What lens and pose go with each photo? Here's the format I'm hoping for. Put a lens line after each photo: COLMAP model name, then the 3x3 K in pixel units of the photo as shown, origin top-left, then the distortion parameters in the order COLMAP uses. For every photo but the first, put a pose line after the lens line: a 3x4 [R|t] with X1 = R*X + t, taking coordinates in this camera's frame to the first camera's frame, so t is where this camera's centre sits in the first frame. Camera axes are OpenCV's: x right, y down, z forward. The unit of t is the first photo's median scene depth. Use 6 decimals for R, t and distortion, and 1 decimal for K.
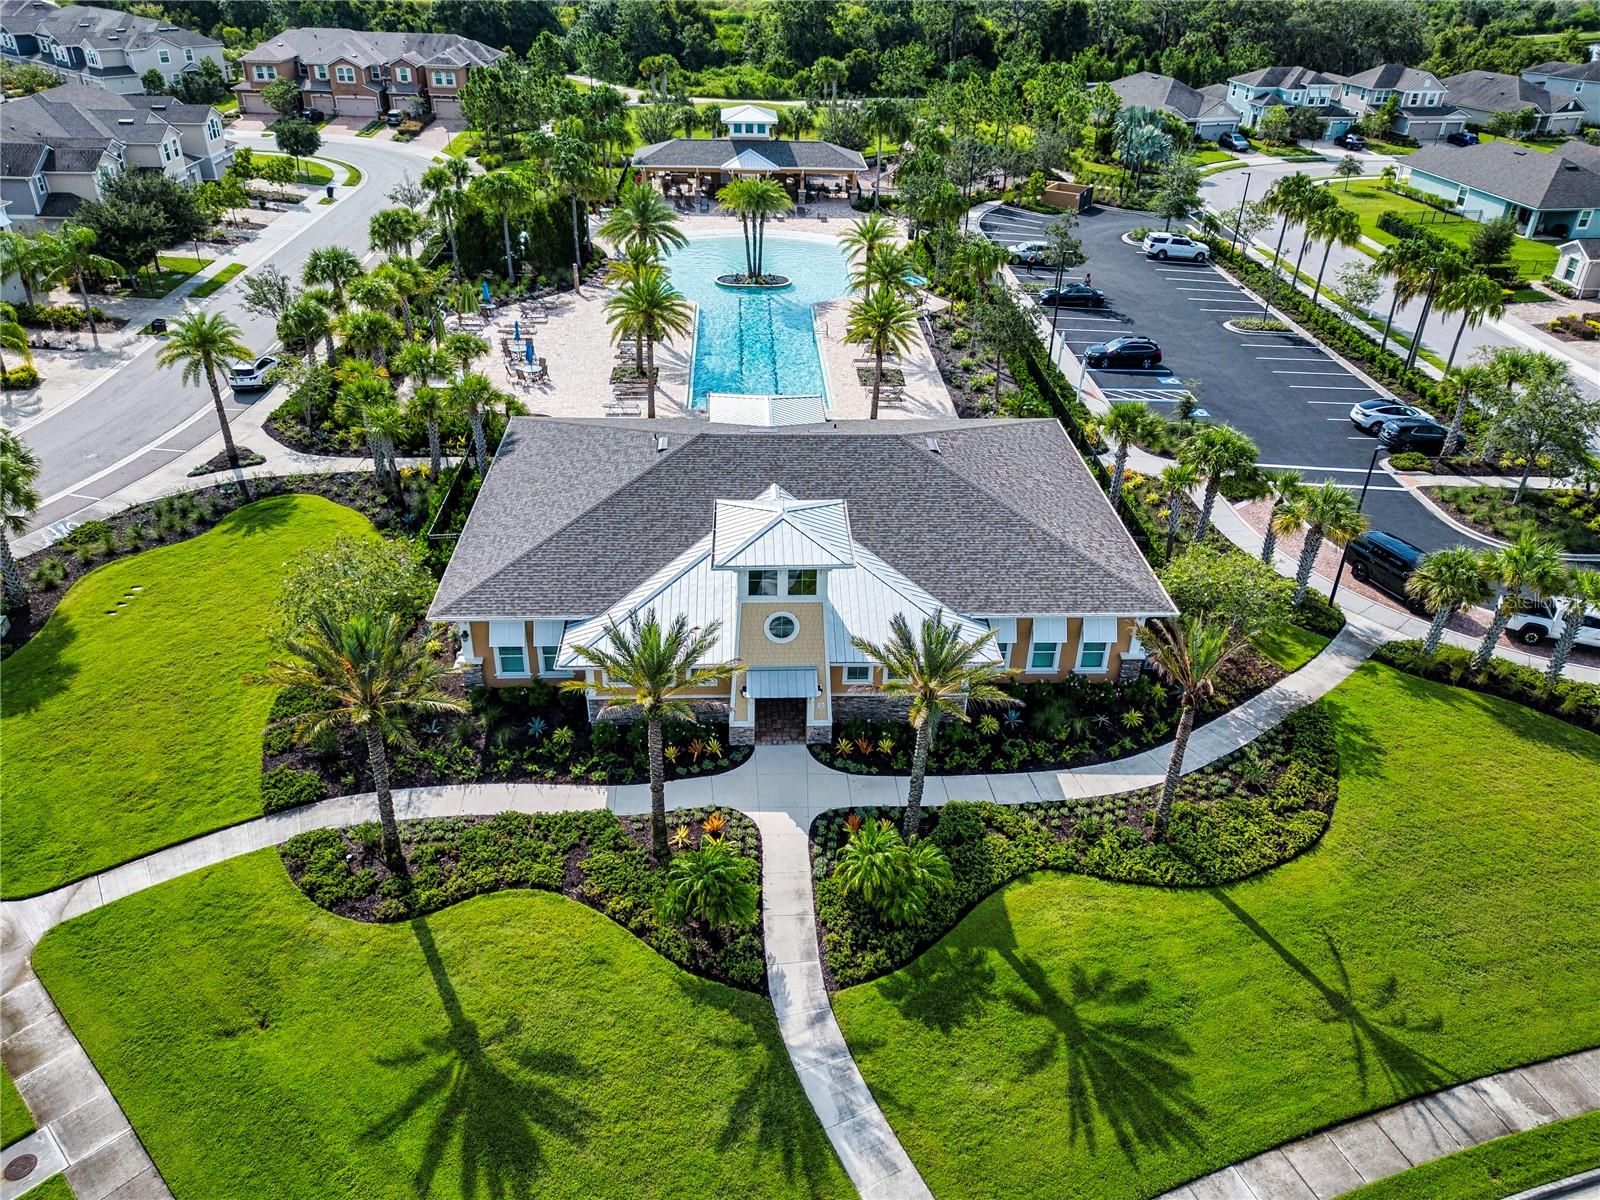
lens RADIAL K [[1148.4, 0, 797.1], [0, 1148.4, 602.5], [0, 0, 1]] dist [0.032253, -0.018798]
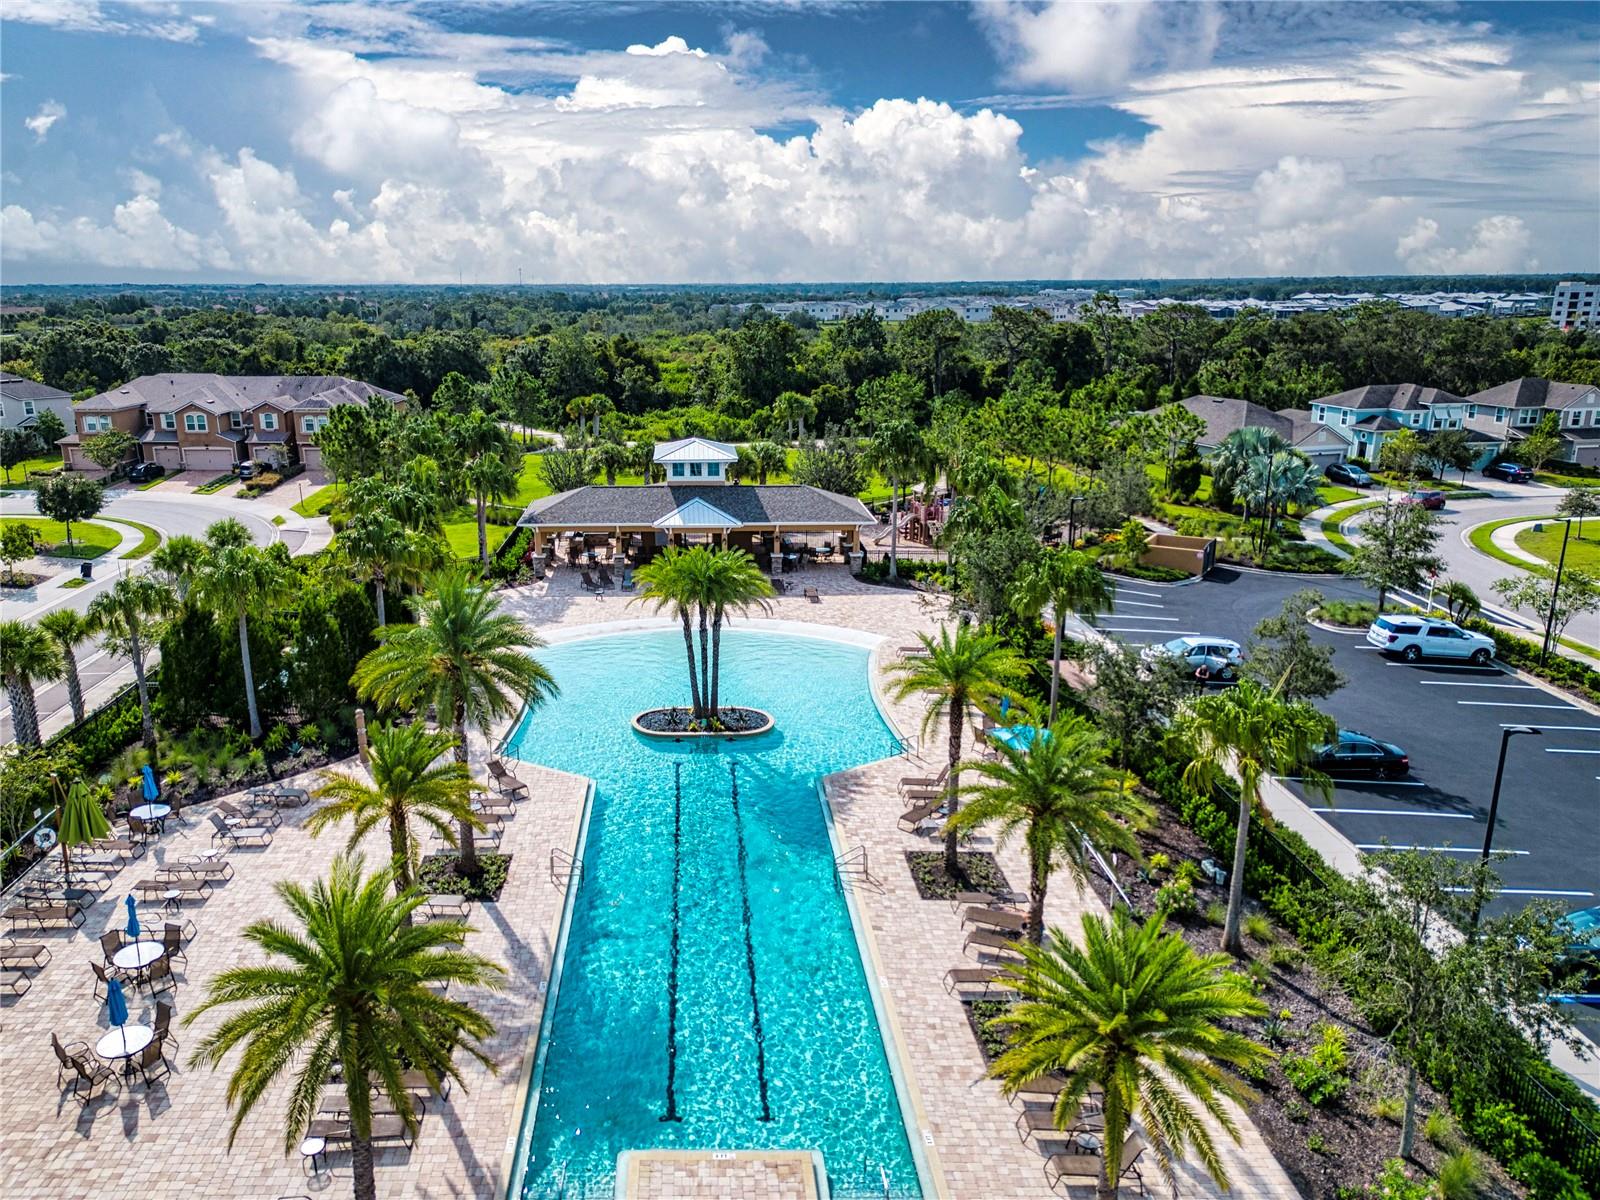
lens RADIAL K [[1141.8, 0, 686.5], [0, 1141.8, 635.9], [0, 0, 1]] dist [0.031644, -0.003265]
pose [[0.998520, -0.014571, -0.052390, -0.014294], [0.000943, 0.967928, -0.251225, -0.154910], [0.054370, 0.250804, 0.966510, 0.395071]]
